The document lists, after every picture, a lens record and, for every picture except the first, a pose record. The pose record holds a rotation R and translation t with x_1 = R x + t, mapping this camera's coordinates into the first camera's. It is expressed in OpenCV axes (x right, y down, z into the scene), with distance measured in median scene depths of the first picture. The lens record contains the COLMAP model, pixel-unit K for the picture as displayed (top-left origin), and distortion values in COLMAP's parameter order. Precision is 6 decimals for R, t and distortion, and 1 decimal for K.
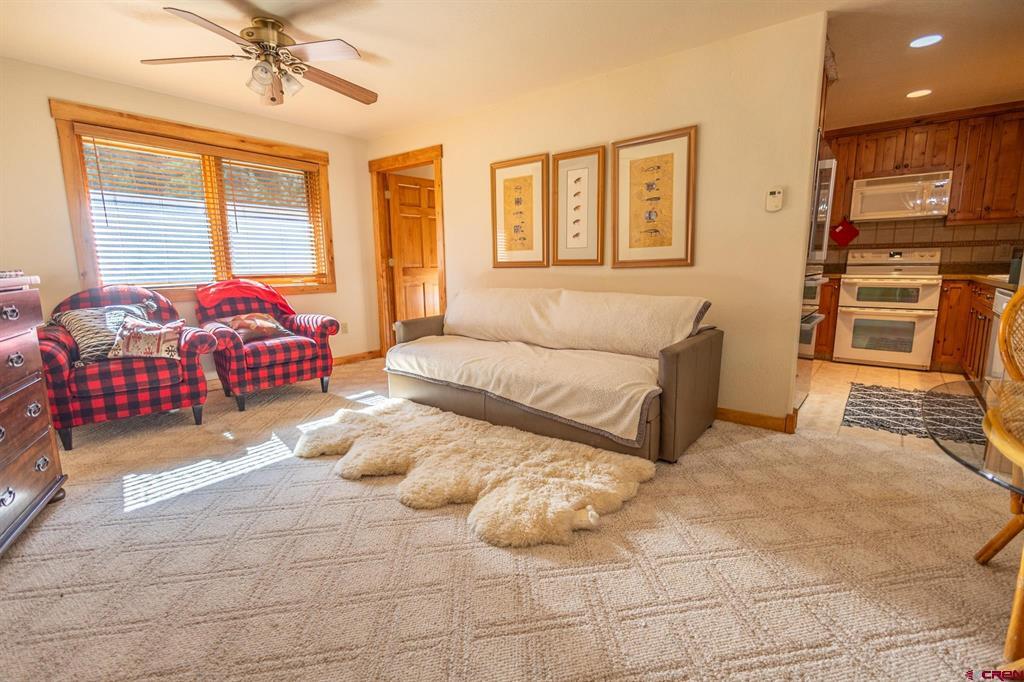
lens RADIAL K [[471.9, 0, 511.5], [0, 471.9, 340.3], [0, 0, 1]] dist [0.005802, -0.000115]
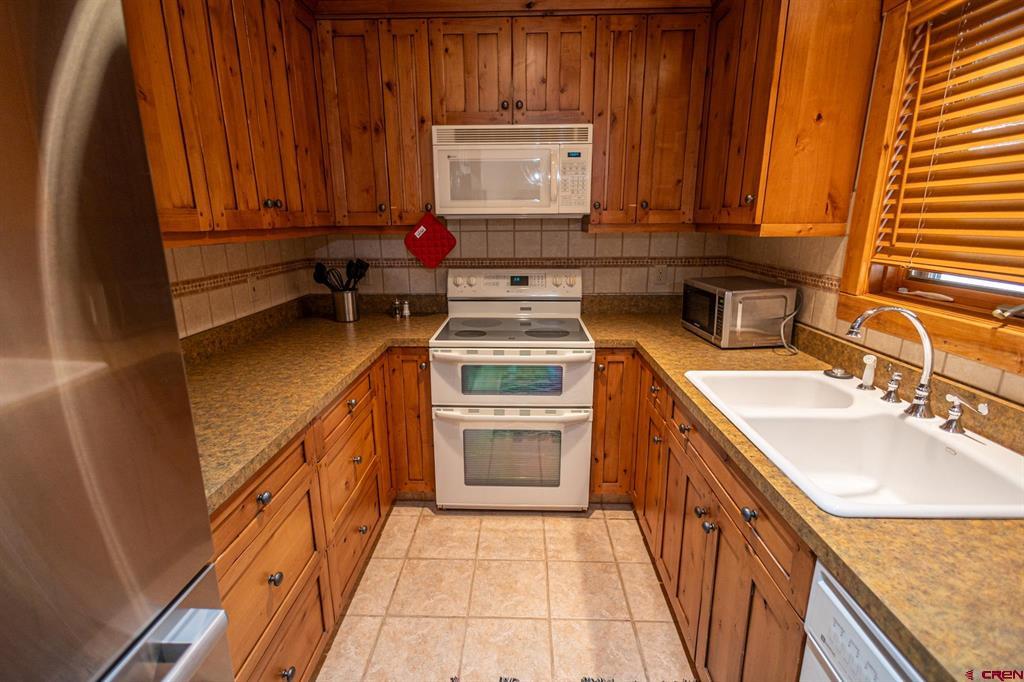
lens RADIAL K [[471.9, 0, 511.0], [0, 471.9, 339.0], [0, 0, 1]] dist [0.005802, -0.000115]
pose [[0.799181, -0.140232, 0.584504, 0.513637], [0.091549, 0.989458, 0.112213, -0.188149], [-0.594078, -0.036167, 0.803594, 0.612242]]
